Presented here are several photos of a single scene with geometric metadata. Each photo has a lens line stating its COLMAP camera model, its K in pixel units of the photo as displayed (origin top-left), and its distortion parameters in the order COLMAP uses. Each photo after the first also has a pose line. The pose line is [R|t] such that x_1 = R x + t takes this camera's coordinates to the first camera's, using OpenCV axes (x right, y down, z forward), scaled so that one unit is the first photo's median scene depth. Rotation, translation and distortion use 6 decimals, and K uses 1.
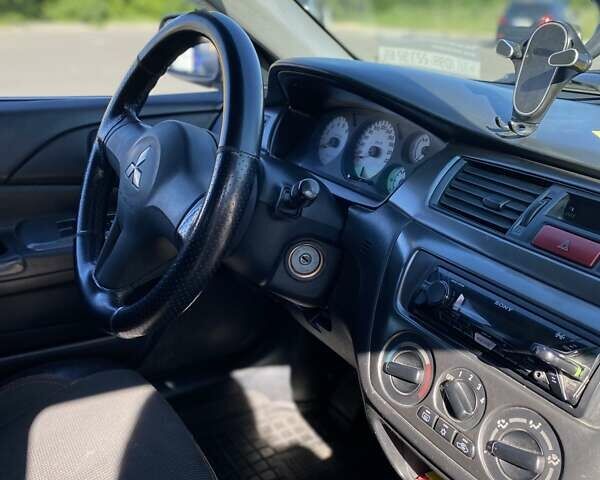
lens RADIAL K [[617.2, 0, 289.7], [0, 617.2, 240.3], [0, 0, 1]] dist [0.111102, -0.221802]
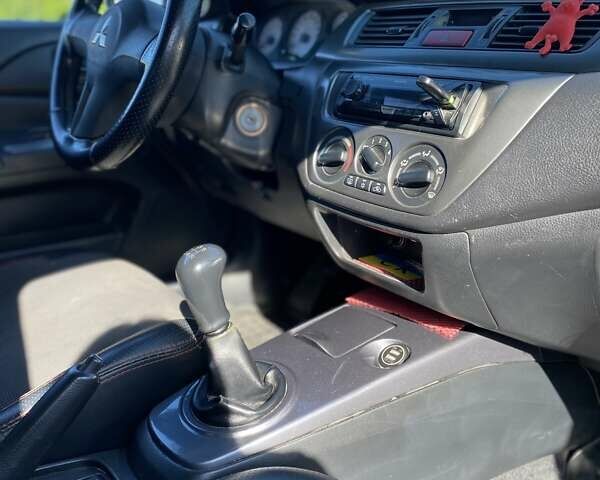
lens RADIAL K [[617.2, 0, 289.7], [0, 617.2, 240.3], [0, 0, 1]] dist [0.111102, -0.221802]
pose [[0.994893, -0.074715, 0.067870, 0.000535], [0.076967, 0.996546, -0.031189, 0.357345], [-0.065305, 0.036254, 0.997207, -0.206710]]
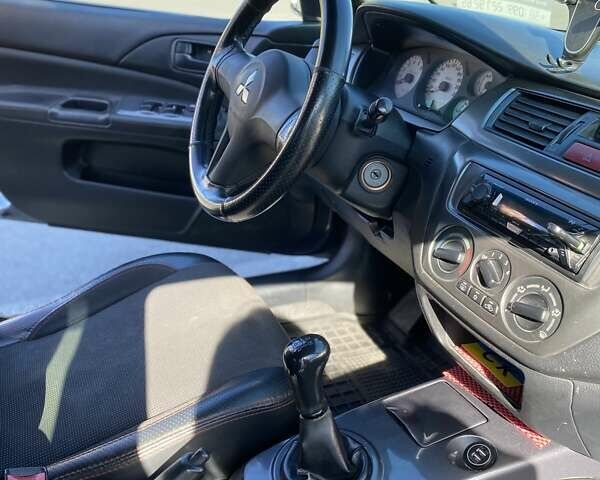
lens RADIAL K [[617.2, 0, 289.7], [0, 617.2, 240.3], [0, 0, 1]] dist [0.111102, -0.221802]
pose [[0.991915, 0.068754, -0.106669, -0.004500], [-0.060942, 0.995331, 0.074844, 0.092591], [0.111317, -0.067738, 0.991474, -0.251486]]
